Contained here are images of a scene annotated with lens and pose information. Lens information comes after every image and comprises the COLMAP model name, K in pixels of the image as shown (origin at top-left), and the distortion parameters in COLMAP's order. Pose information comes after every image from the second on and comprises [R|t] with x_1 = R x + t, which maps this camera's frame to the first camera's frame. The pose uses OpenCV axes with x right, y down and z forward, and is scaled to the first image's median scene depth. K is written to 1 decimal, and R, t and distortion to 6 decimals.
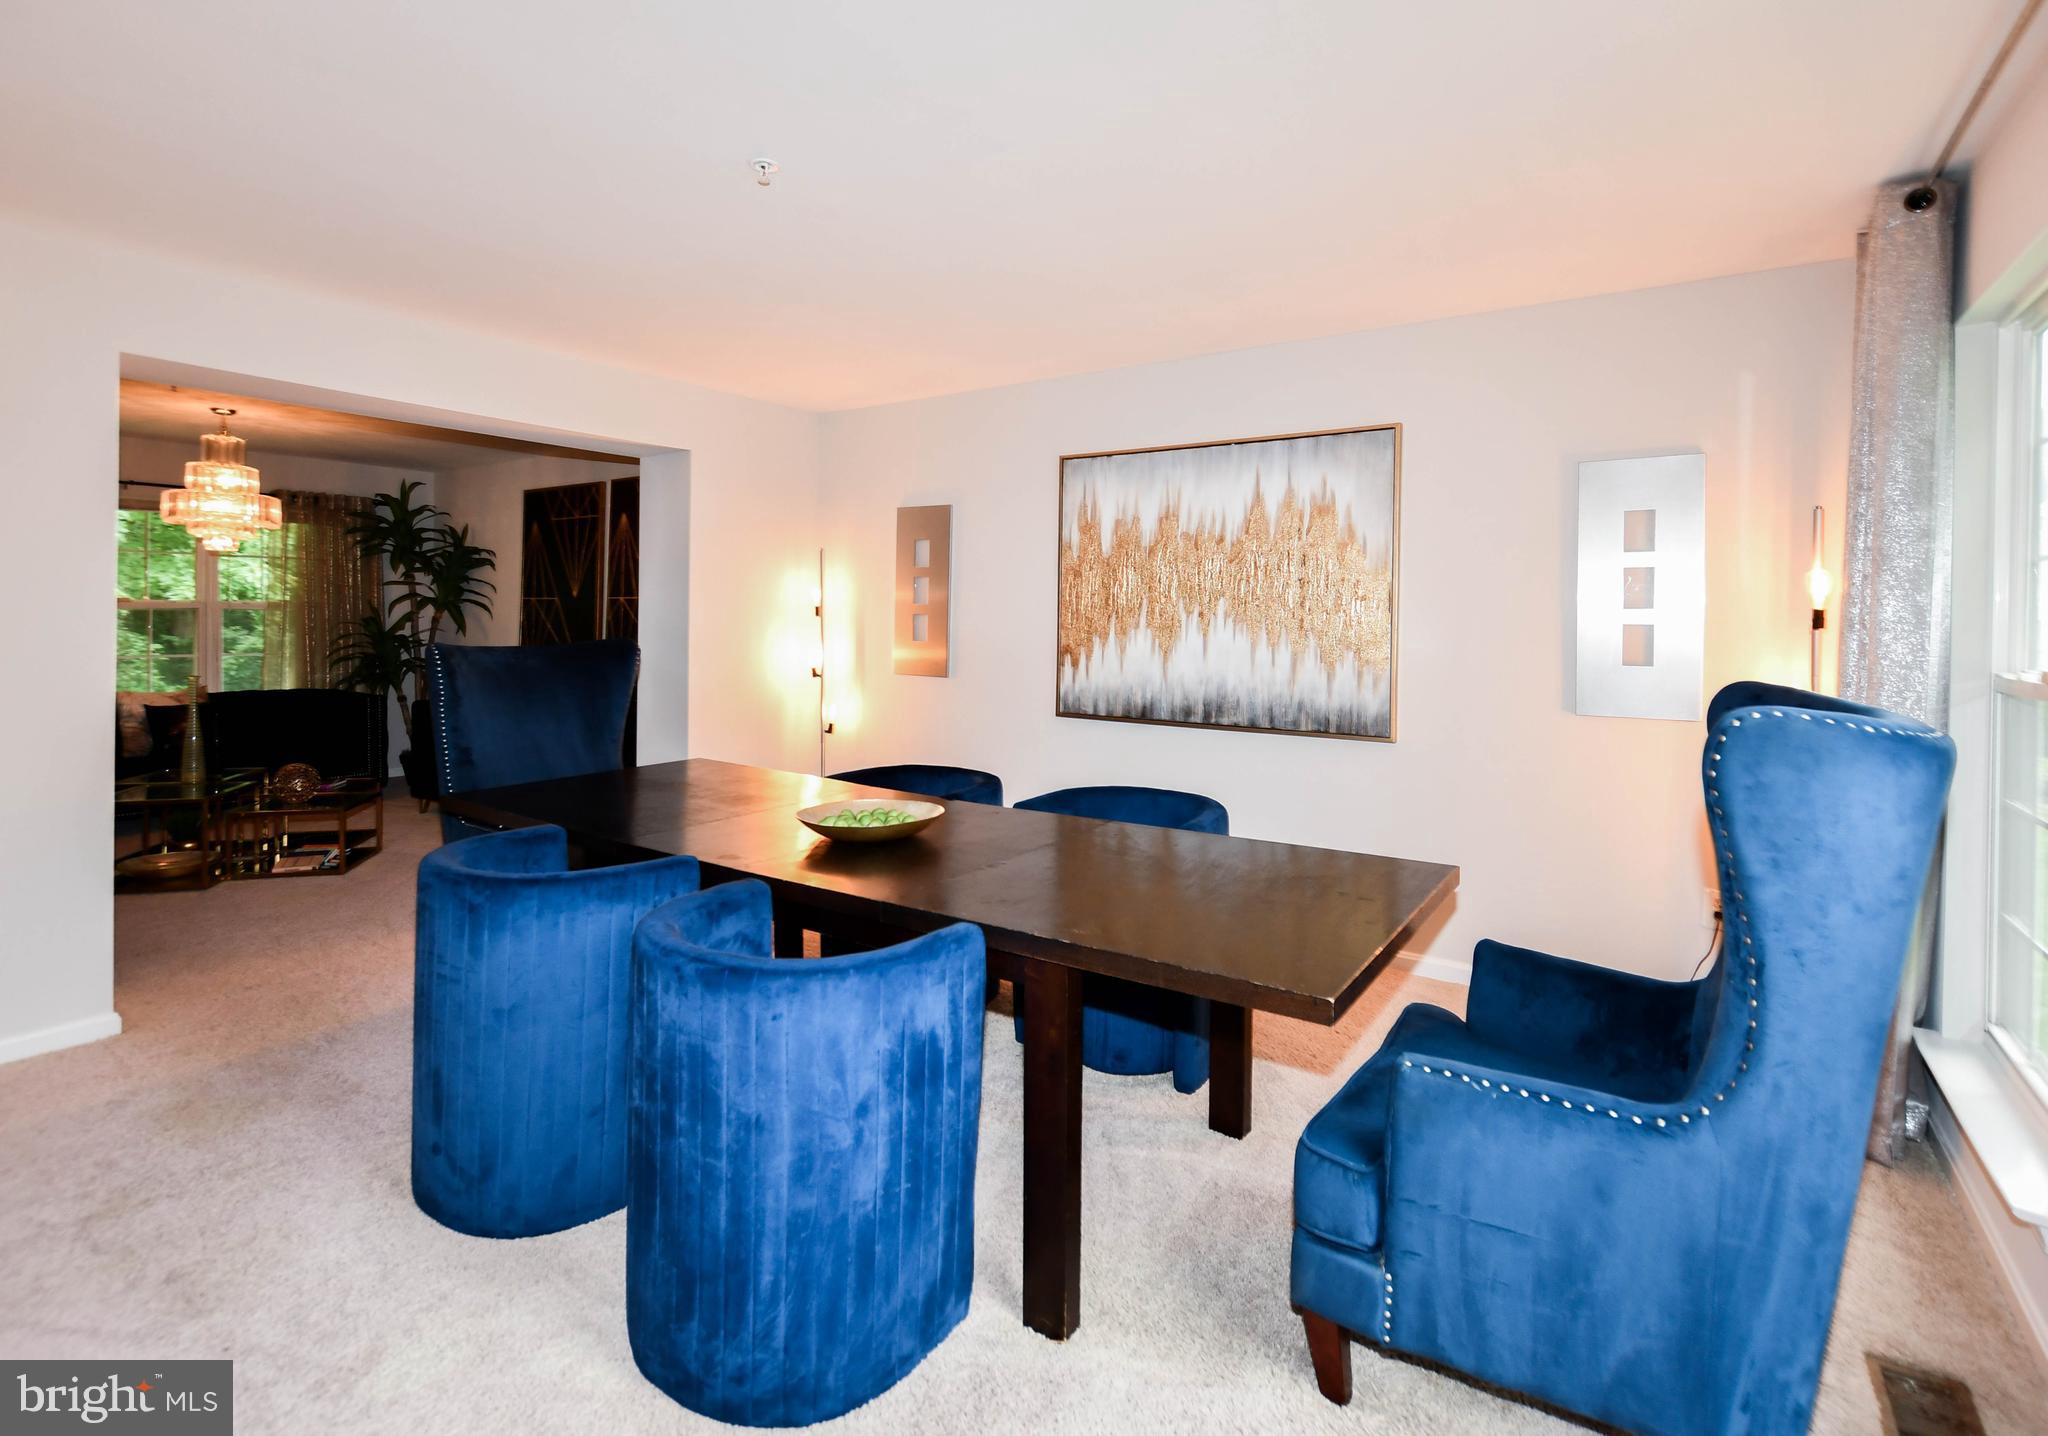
lens RADIAL K [[971.4, 0, 1025.3], [0, 971.4, 594.1], [0, 0, 1]] dist [-0.000498, -0.000463]
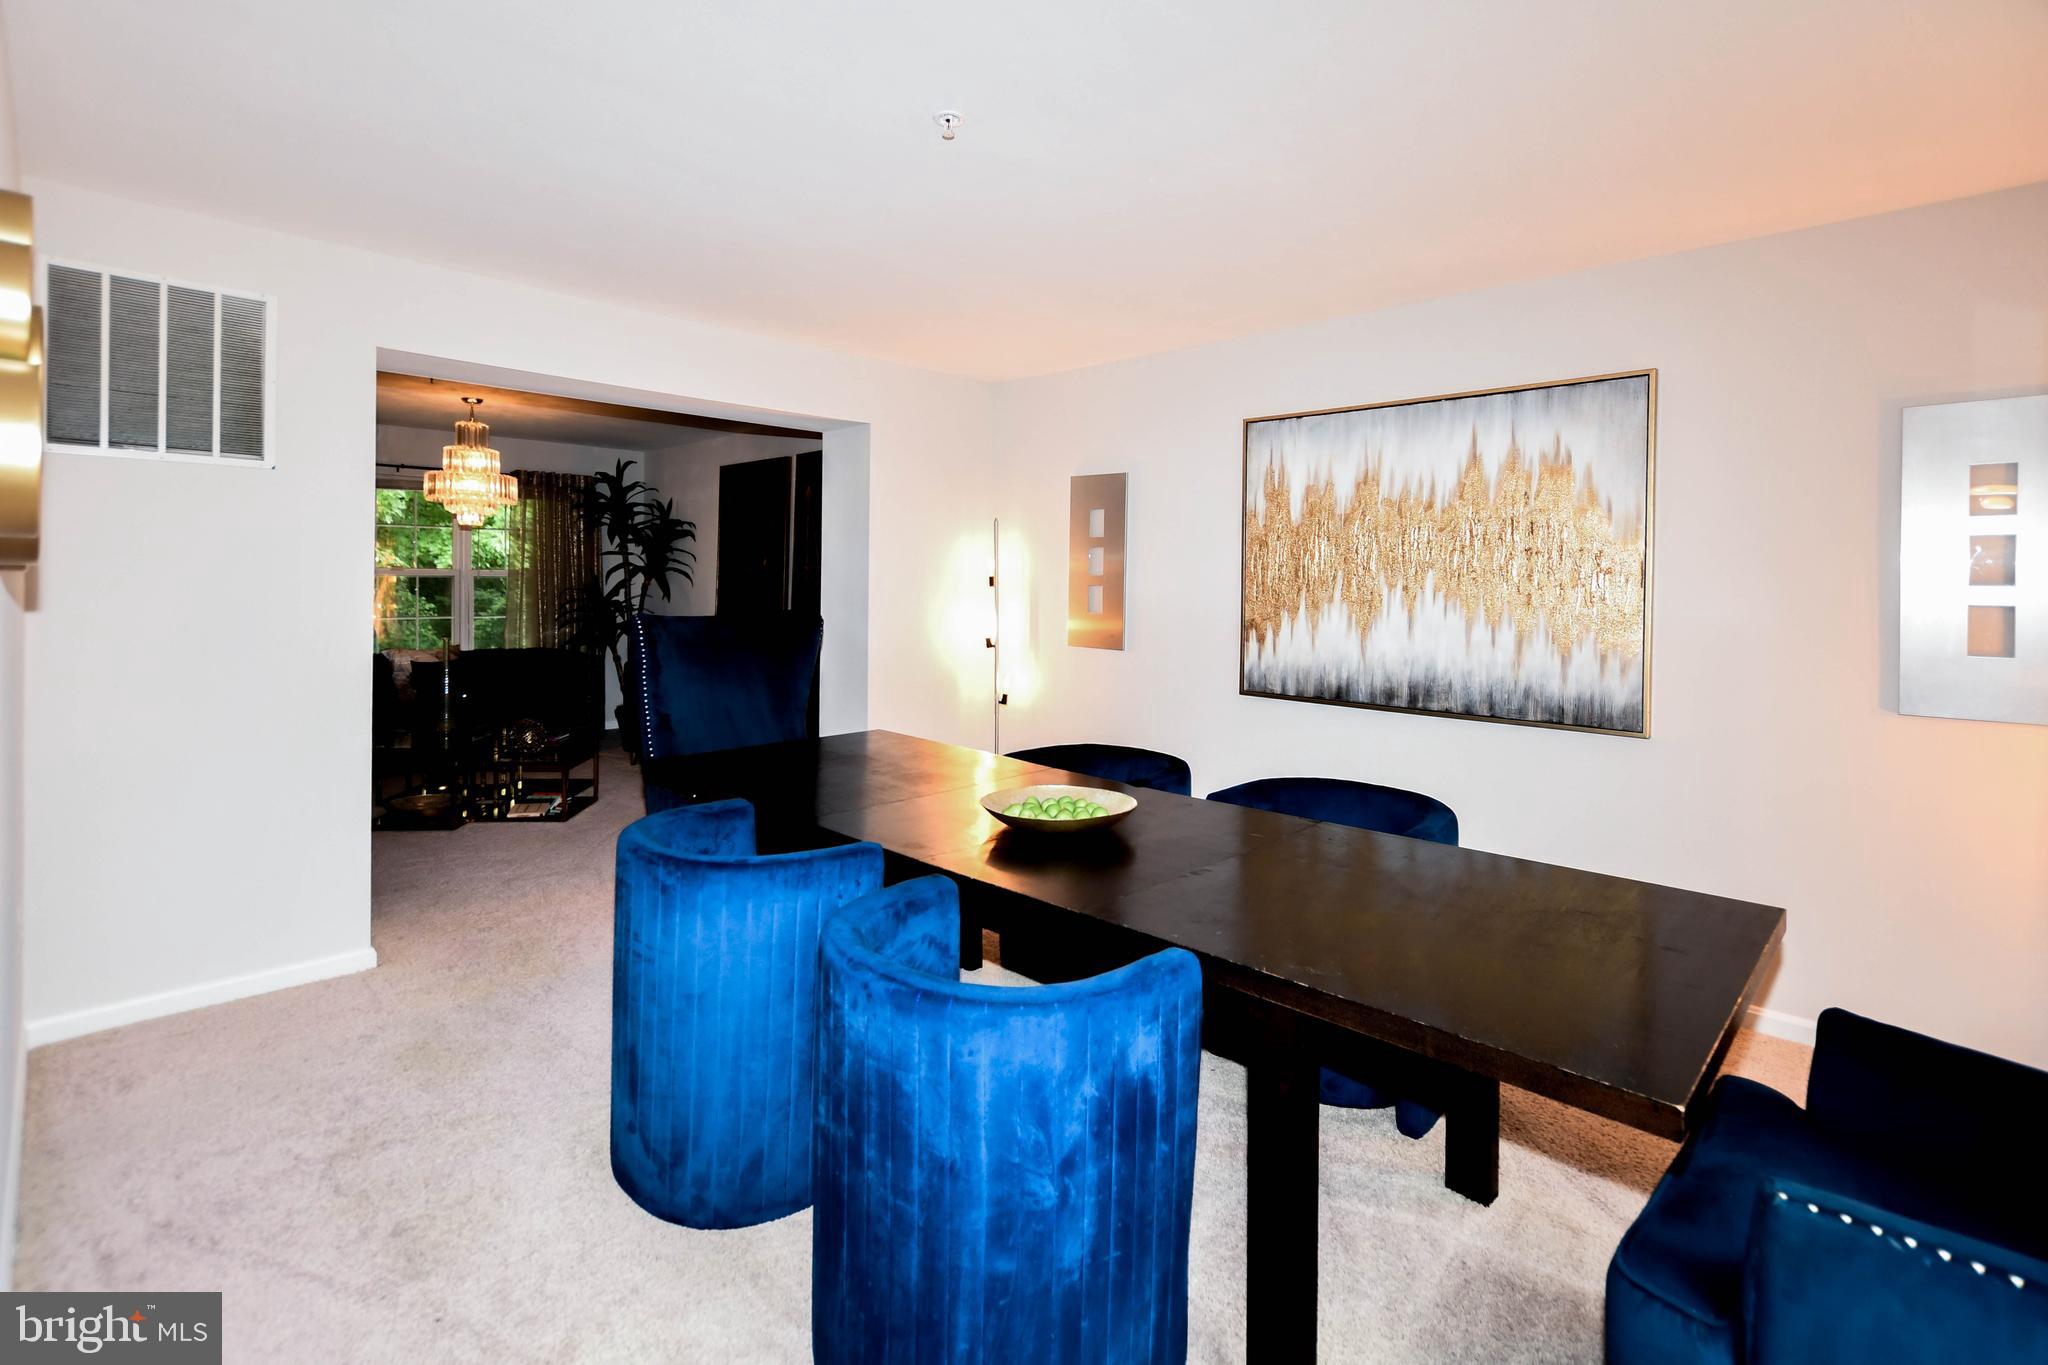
lens RADIAL K [[949.9, 0, 996.4], [0, 949.9, 559.2], [0, 0, 1]] dist [-0.000392, 0.000772]
pose [[0.980941, 0.000219, -0.194306, -0.043886], [-0.000569, 0.999998, -0.001743, -0.008582], [0.194305, 0.001820, 0.980939, 0.100575]]
